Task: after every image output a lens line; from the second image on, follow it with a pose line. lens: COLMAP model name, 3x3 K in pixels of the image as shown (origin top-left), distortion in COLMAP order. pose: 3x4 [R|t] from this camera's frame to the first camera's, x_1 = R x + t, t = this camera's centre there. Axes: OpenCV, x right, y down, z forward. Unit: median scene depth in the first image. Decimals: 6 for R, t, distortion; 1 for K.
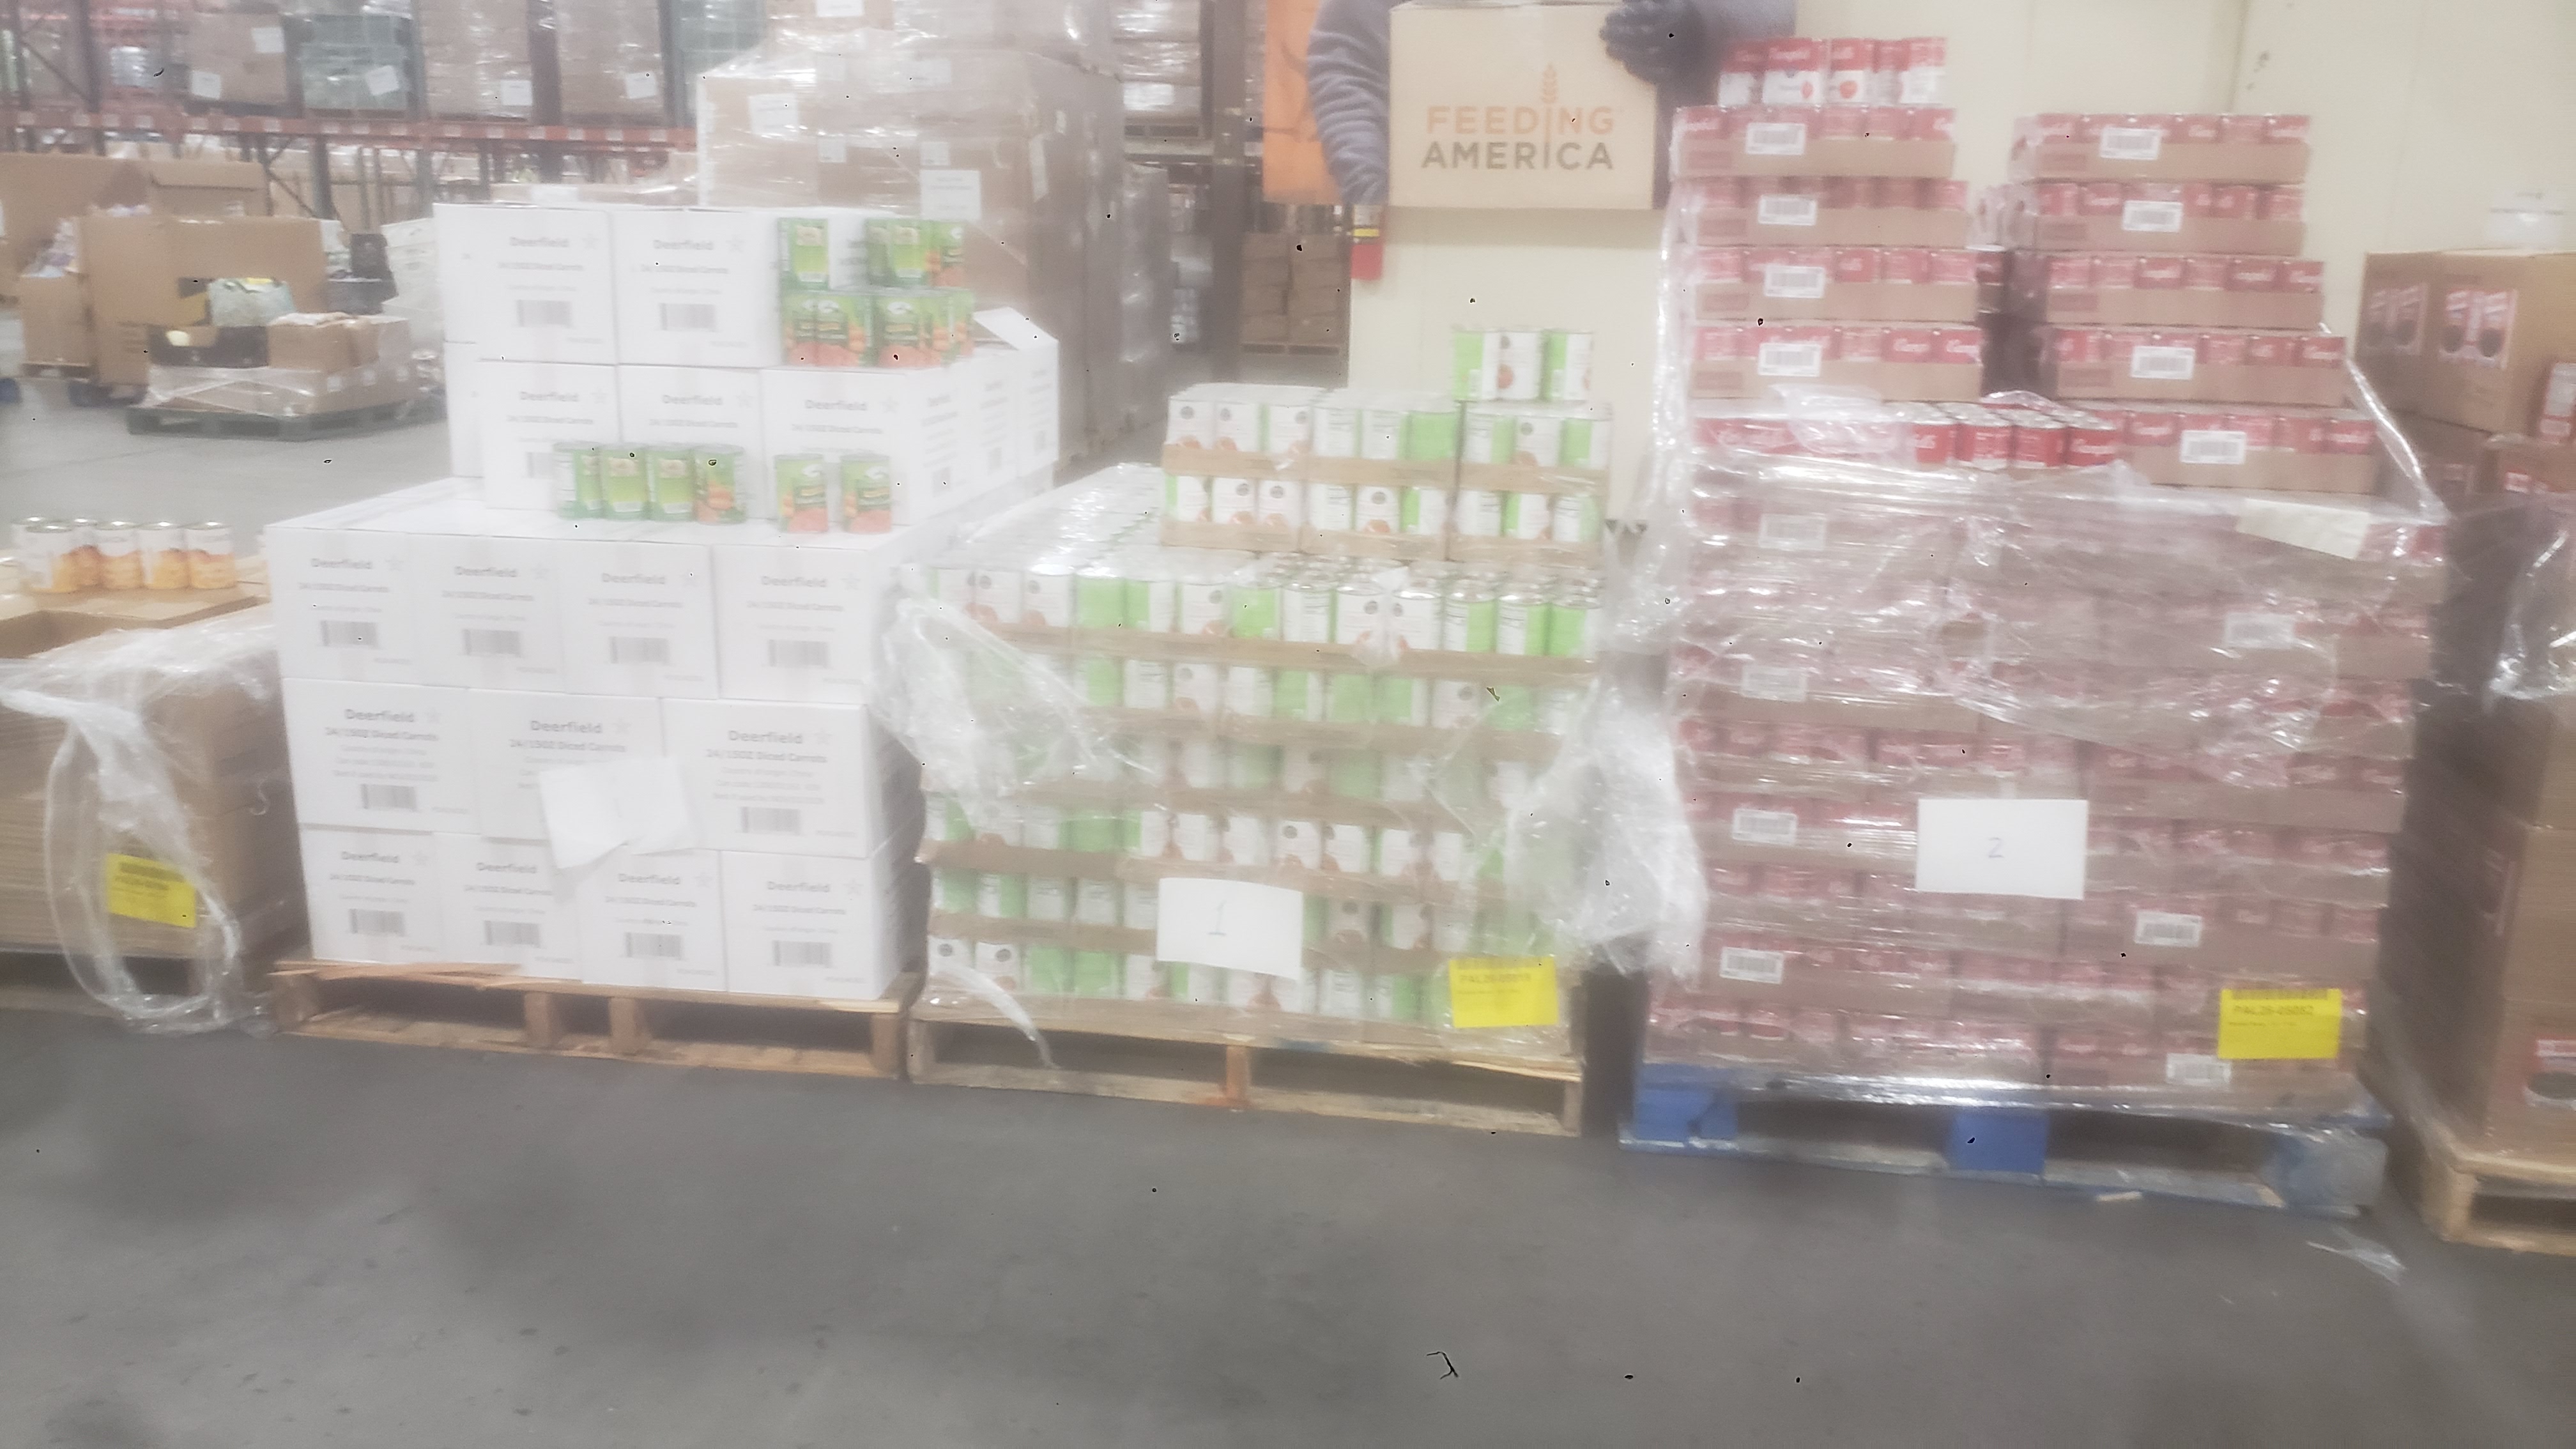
lens RADIAL K [[1988.5, 0, 1290.9], [0, 1988.5, 741.3], [0, 0, 1]] dist [0.029884, -0.022520]
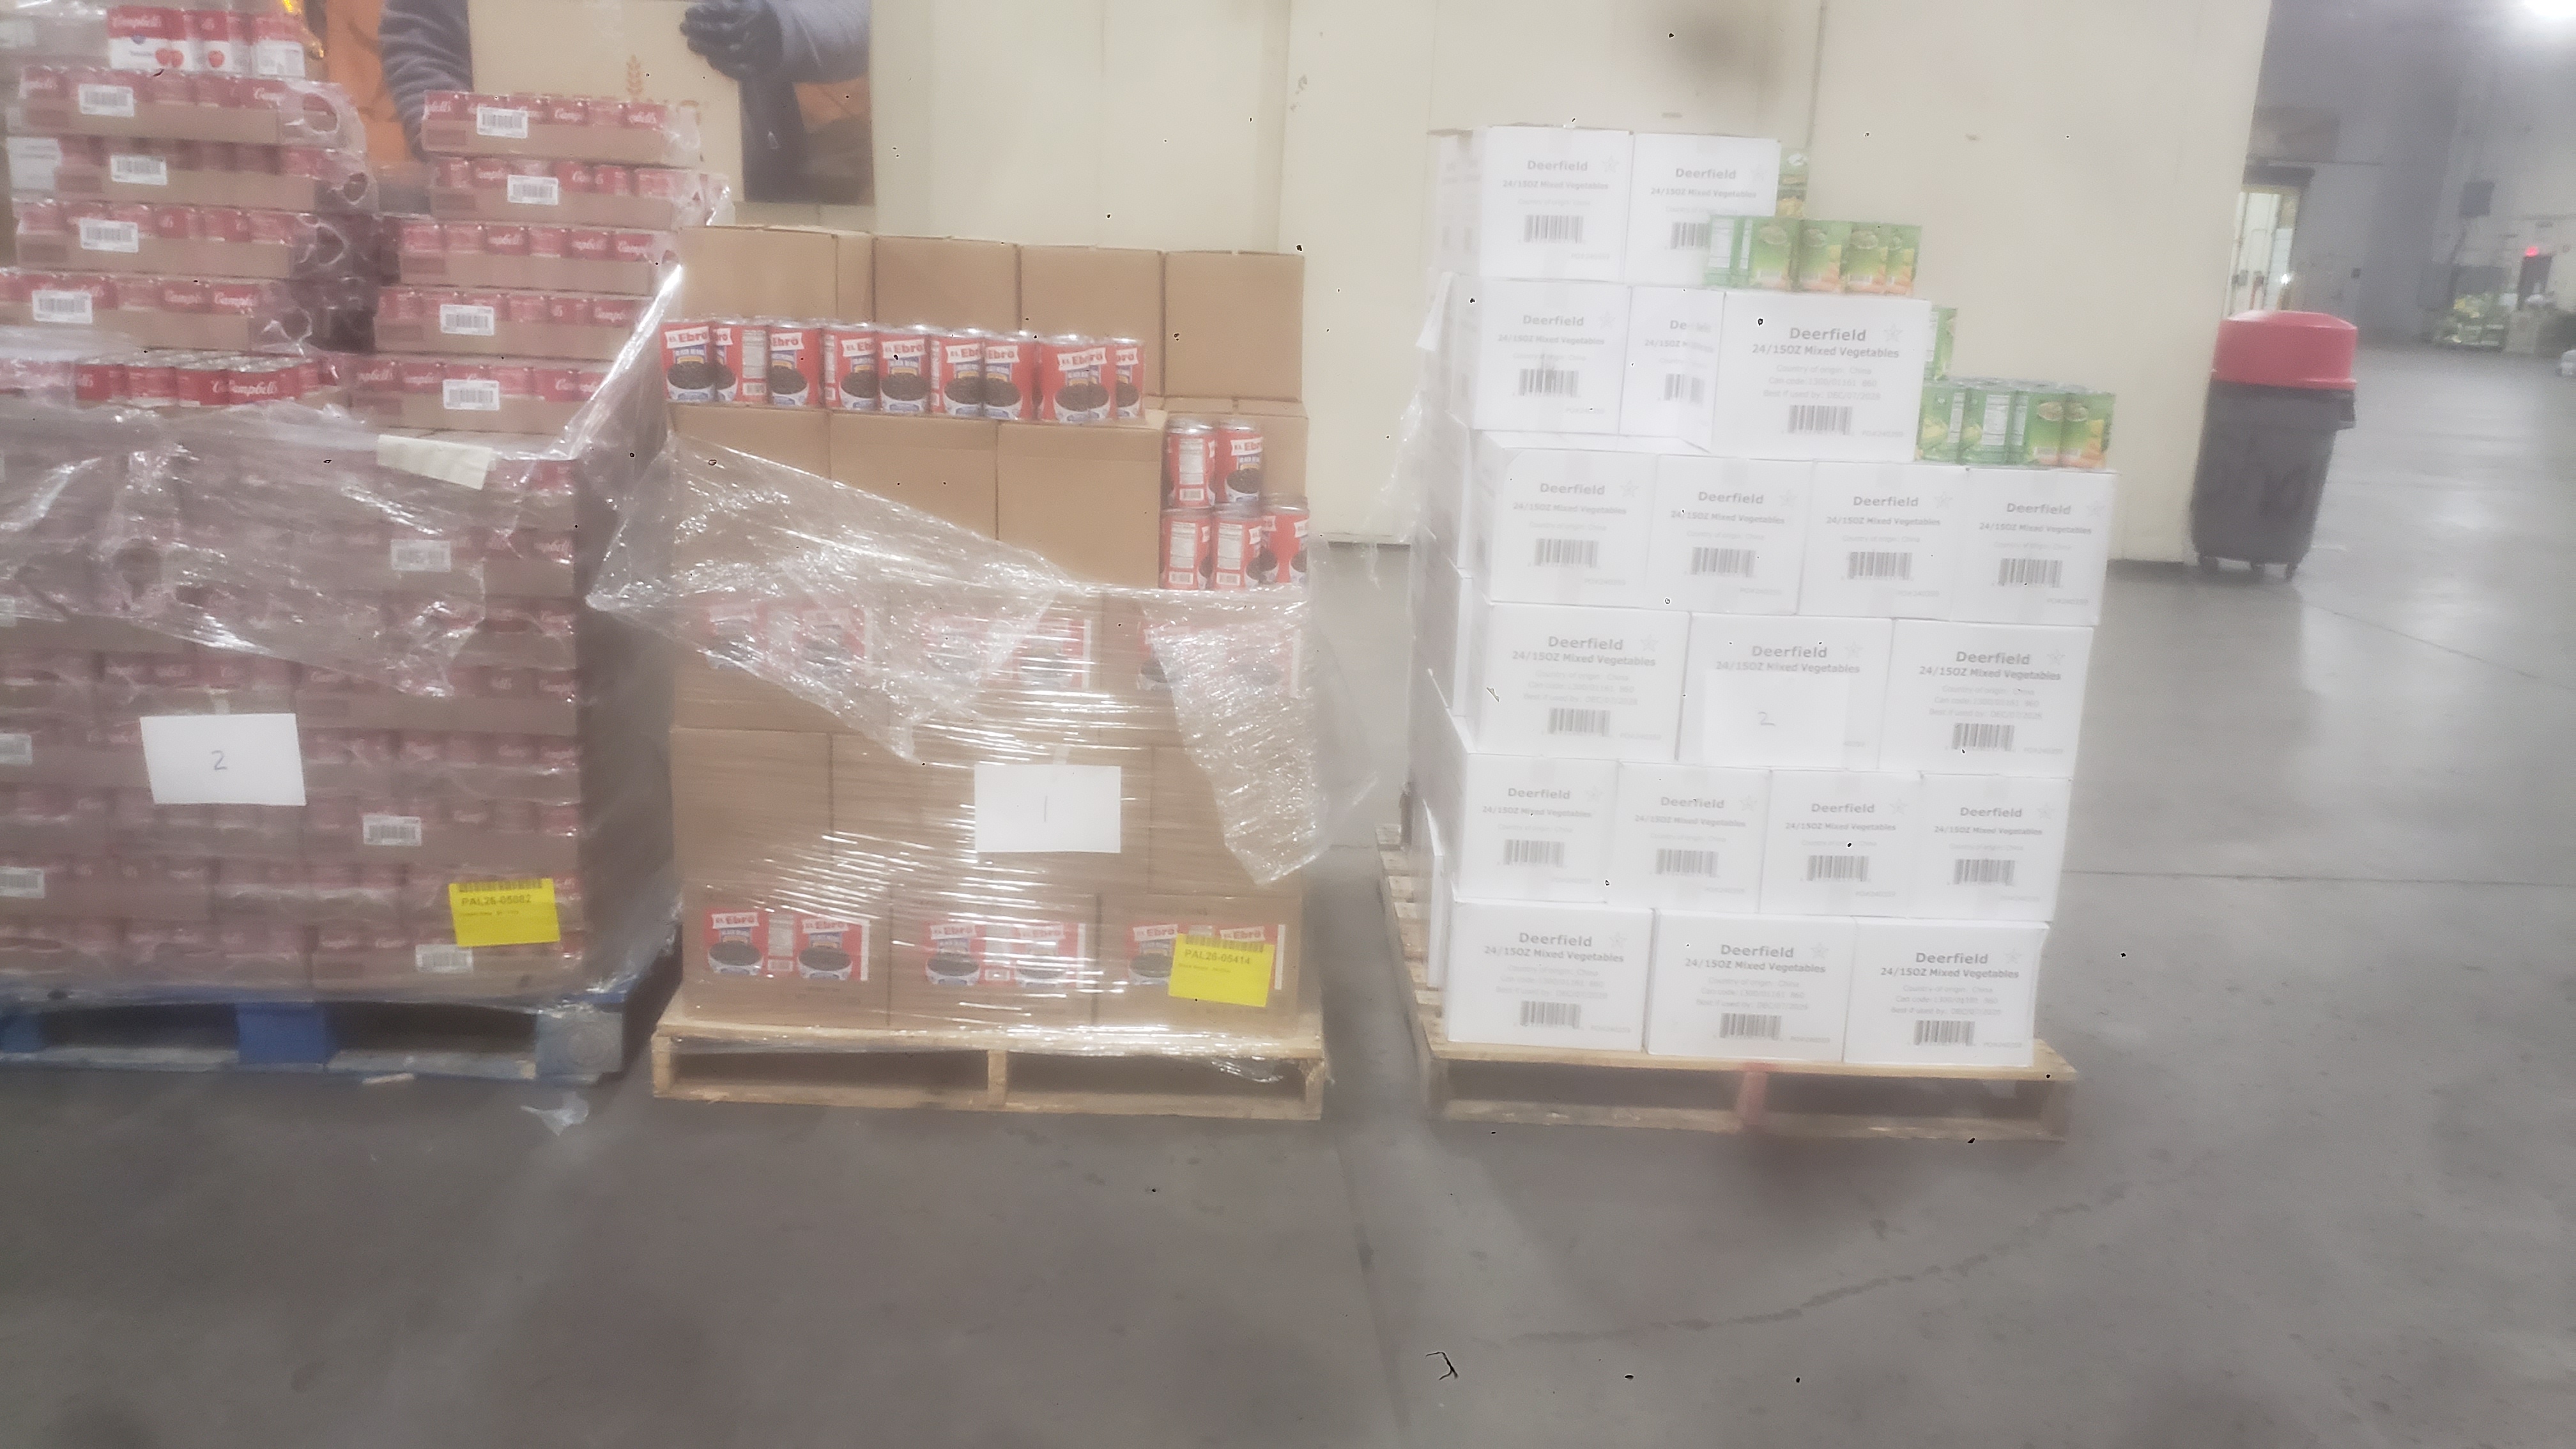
lens RADIAL K [[1988.5, 0, 1287.1], [0, 1988.5, 744.2], [0, 0, 1]] dist [0.029884, -0.022520]
pose [[0.980192, -0.024524, 0.196526, 0.625543], [0.025378, 0.999676, -0.001828, 0.054108], [-0.196418, 0.006779, 0.980497, -0.154123]]
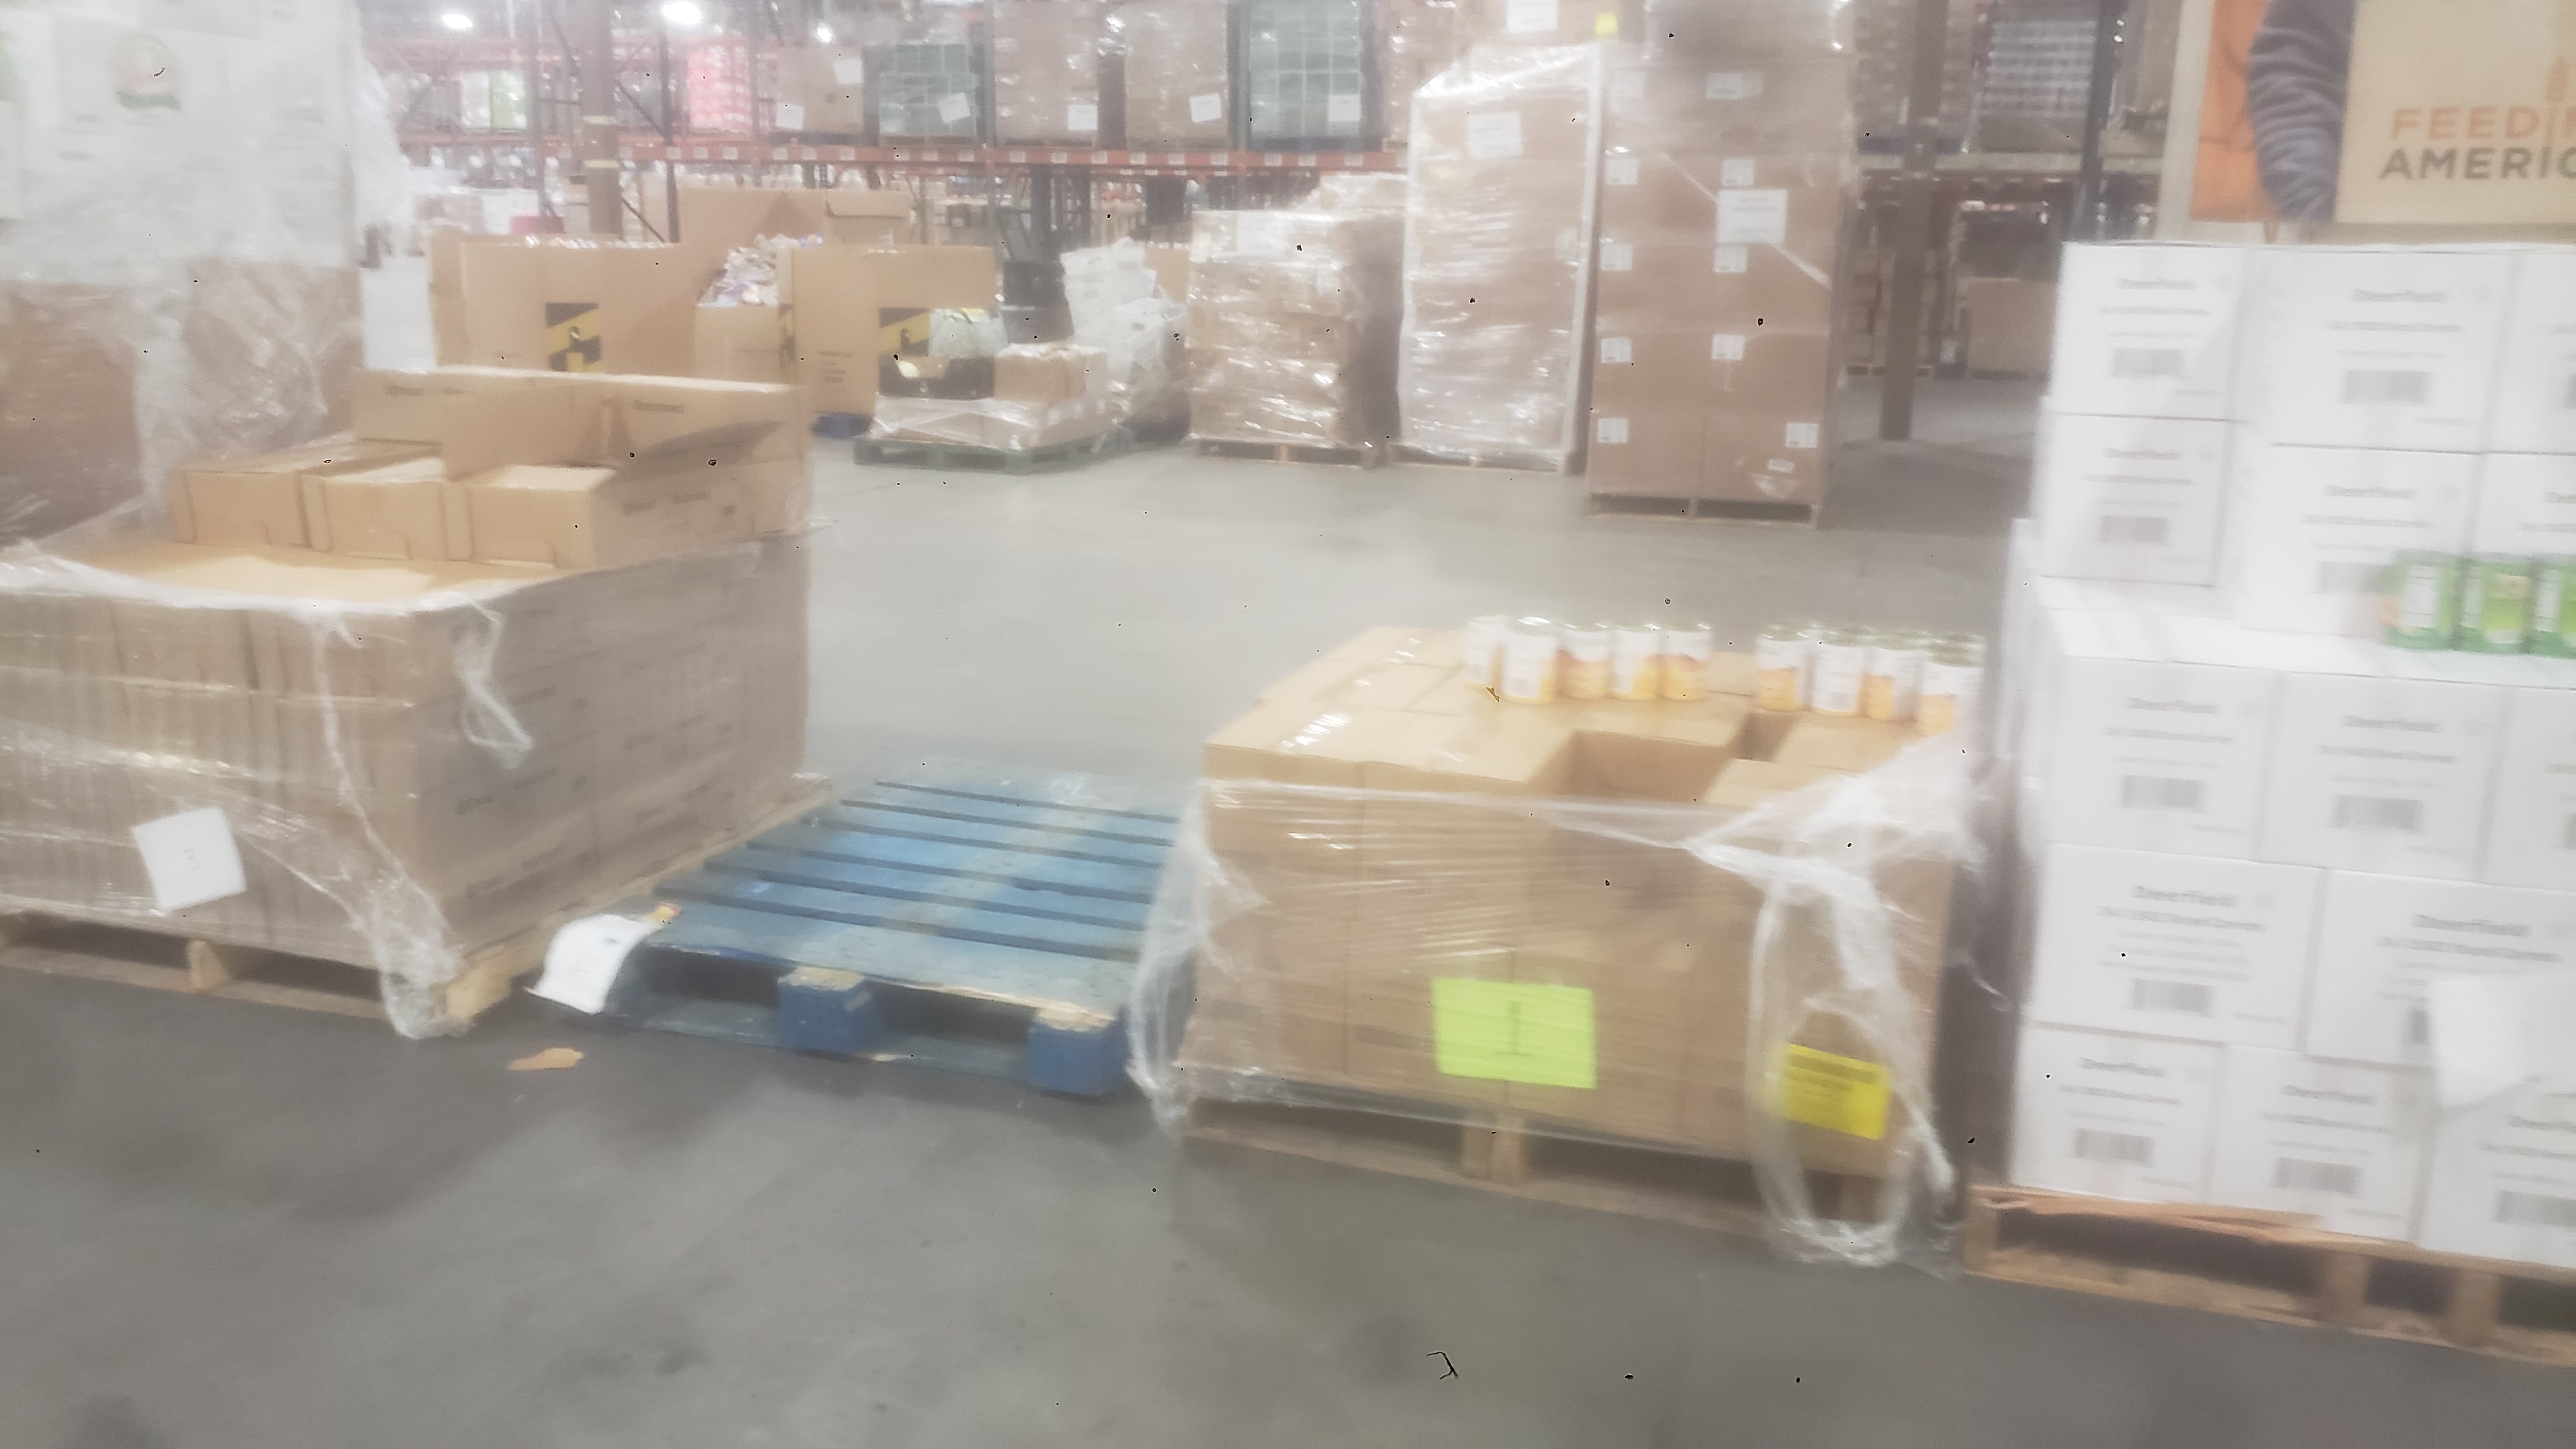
lens RADIAL K [[1988.5, 0, 1282.1], [0, 1988.5, 729.0], [0, 0, 1]] dist [0.029884, -0.022520]
pose [[0.988142, 0.029527, -0.150674, -0.695073], [-0.031357, 0.999460, -0.009786, -0.060297], [0.150304, 0.014394, 0.988535, 0.164136]]
